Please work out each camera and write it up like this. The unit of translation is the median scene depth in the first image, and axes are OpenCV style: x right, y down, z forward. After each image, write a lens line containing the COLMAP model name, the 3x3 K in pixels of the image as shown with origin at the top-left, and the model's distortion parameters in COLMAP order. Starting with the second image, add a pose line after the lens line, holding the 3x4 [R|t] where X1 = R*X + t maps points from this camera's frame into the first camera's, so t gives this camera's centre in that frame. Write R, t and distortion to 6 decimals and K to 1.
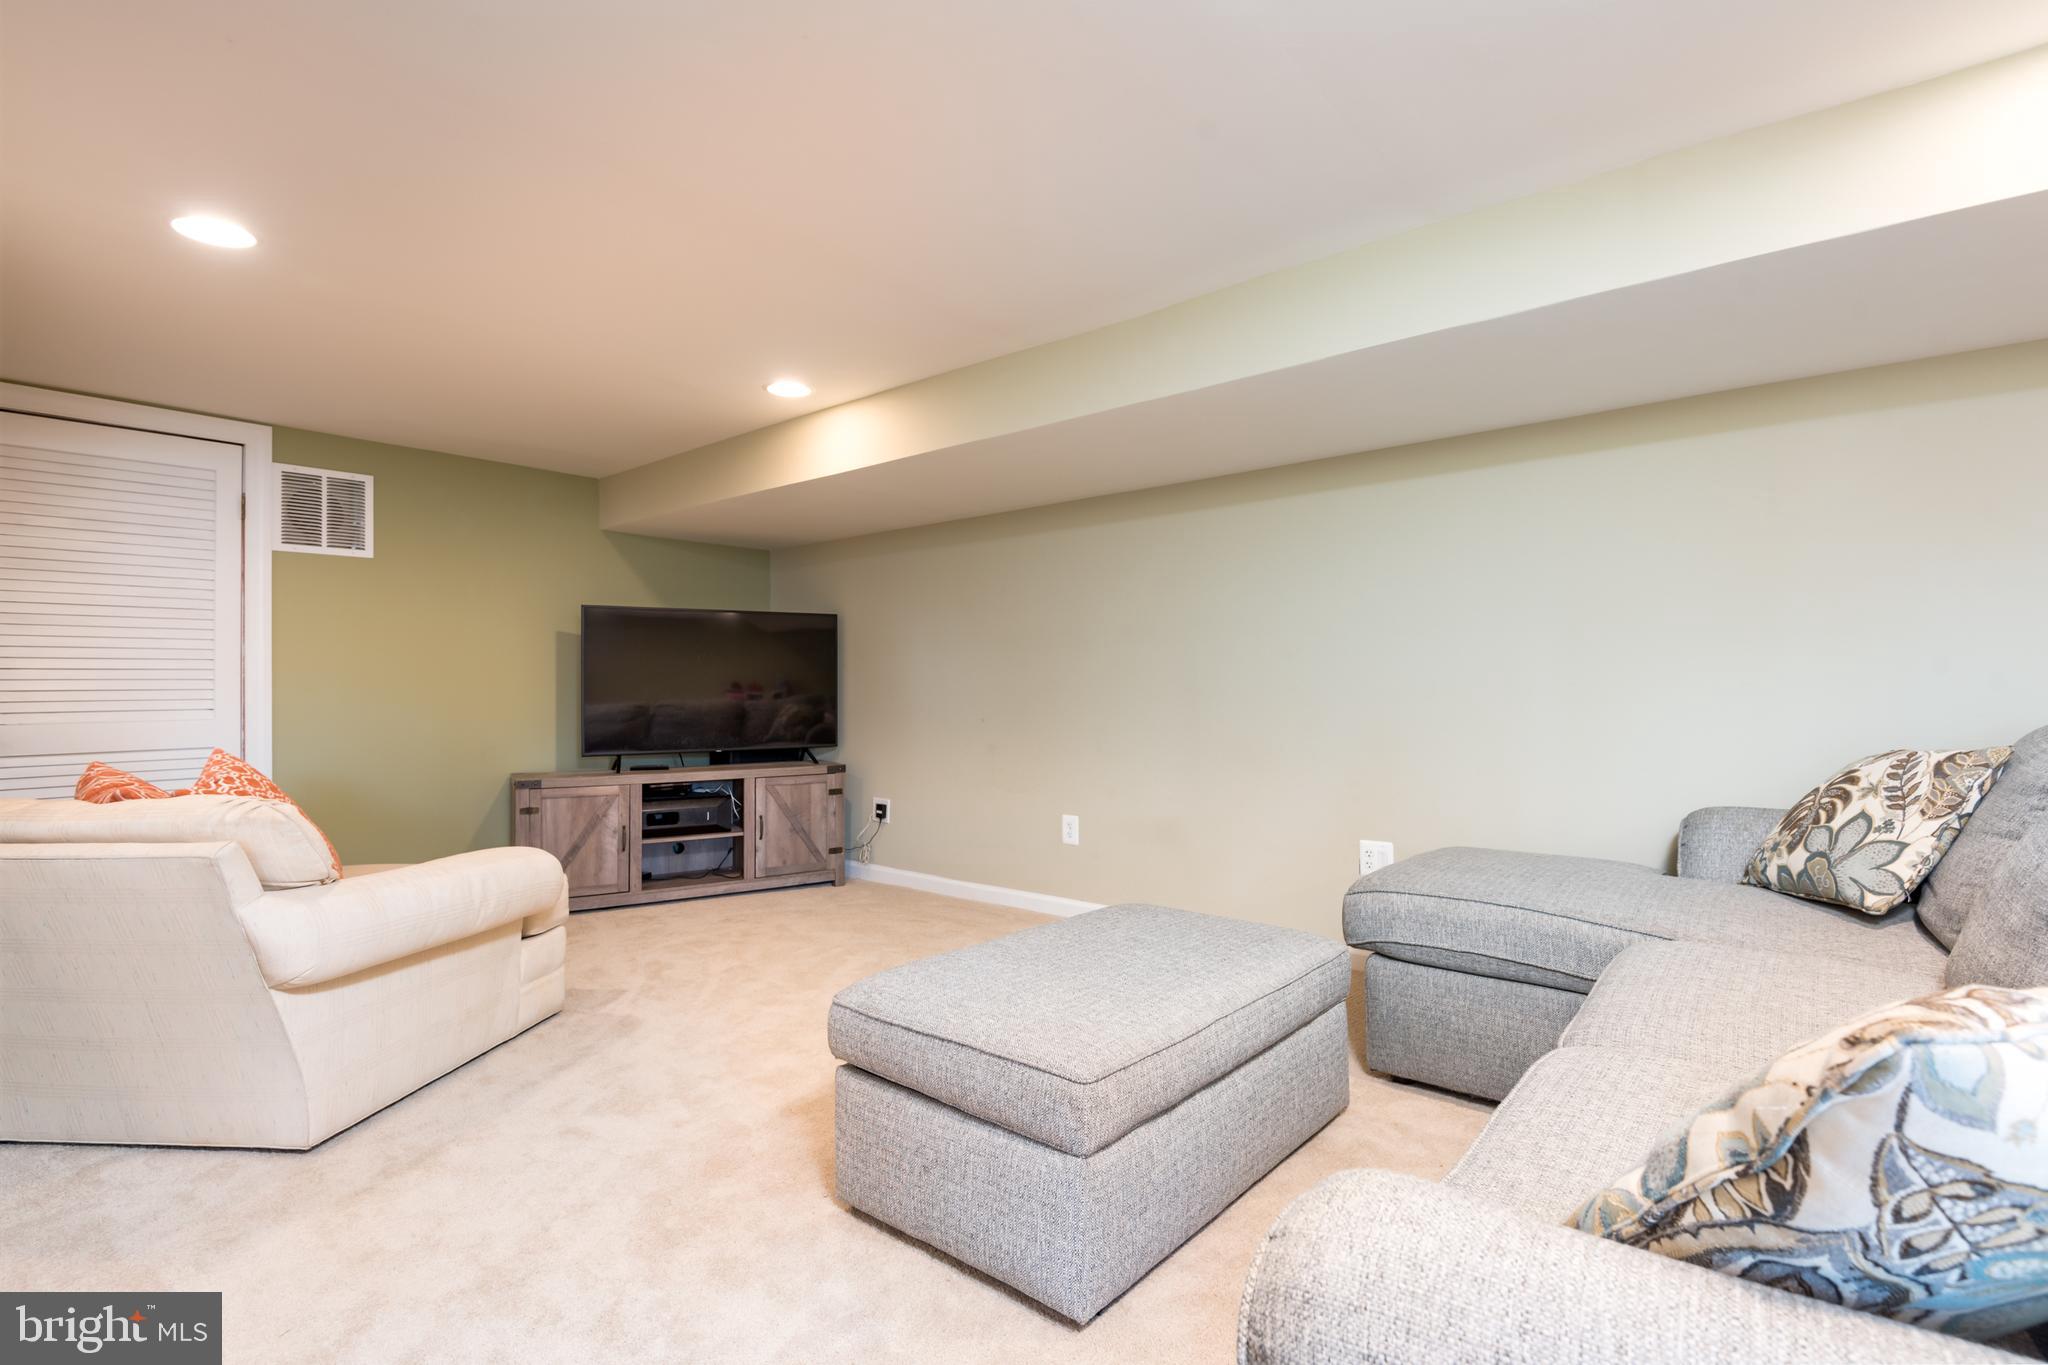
lens RADIAL K [[979.4, 0, 1023.4], [0, 979.4, 683.5], [0, 0, 1]] dist [0.031180, -0.019438]
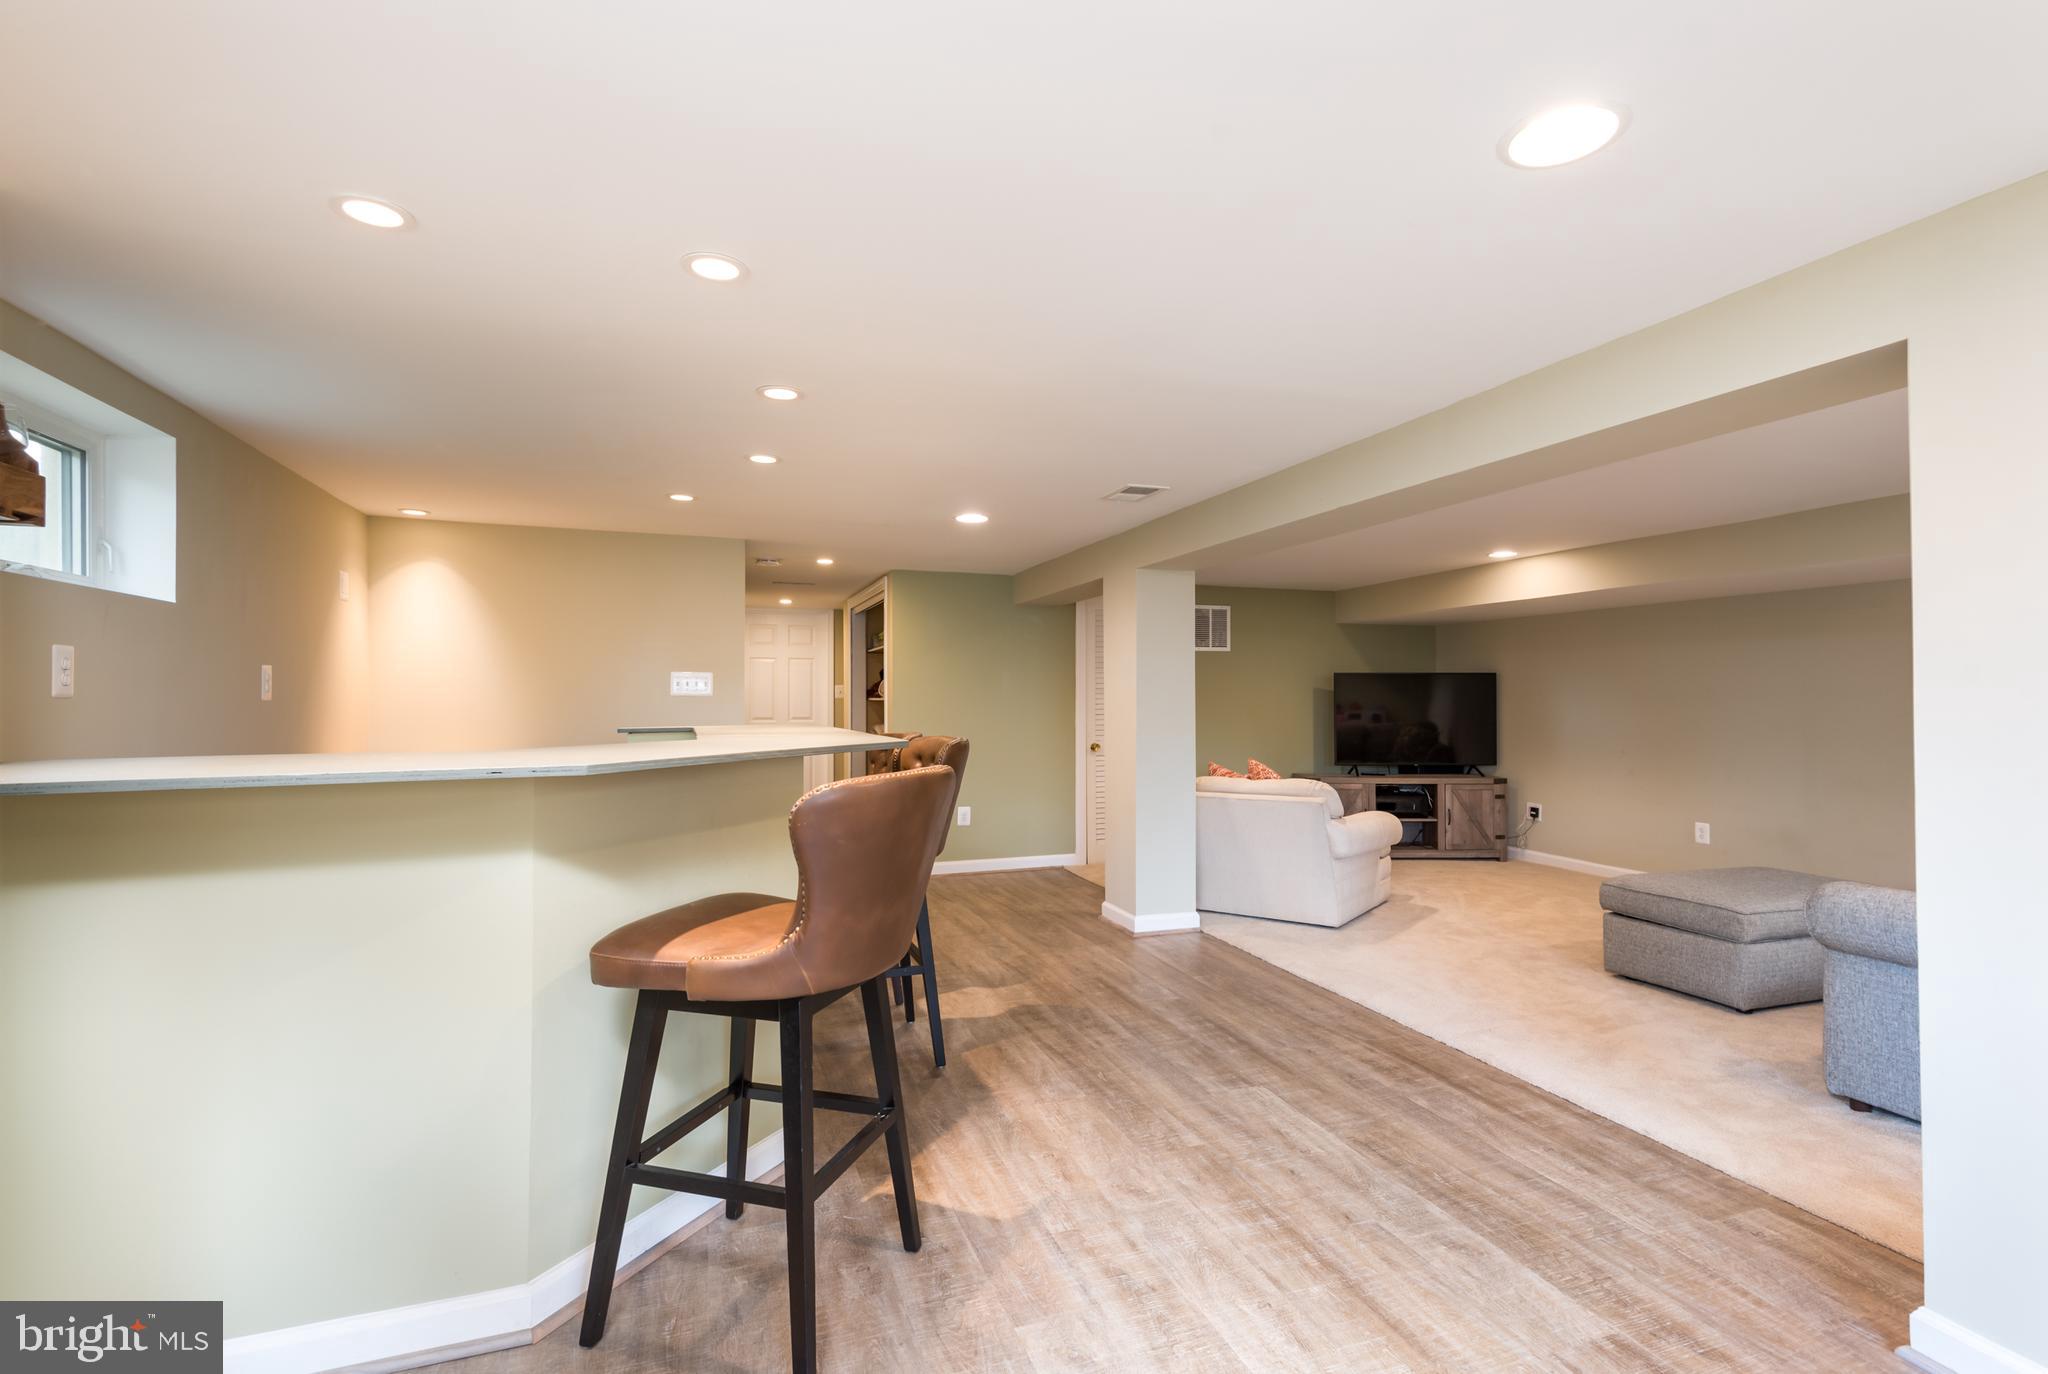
lens RADIAL K [[946.8, 0, 1017.2], [0, 946.8, 685.5], [0, 0, 1]] dist [-0.002067, -0.000978]
pose [[0.856255, 0.000117, -0.516554, -0.082702], [-0.003217, 0.999982, -0.005107, -0.046901], [0.516544, 0.006035, 0.856239, -0.594869]]
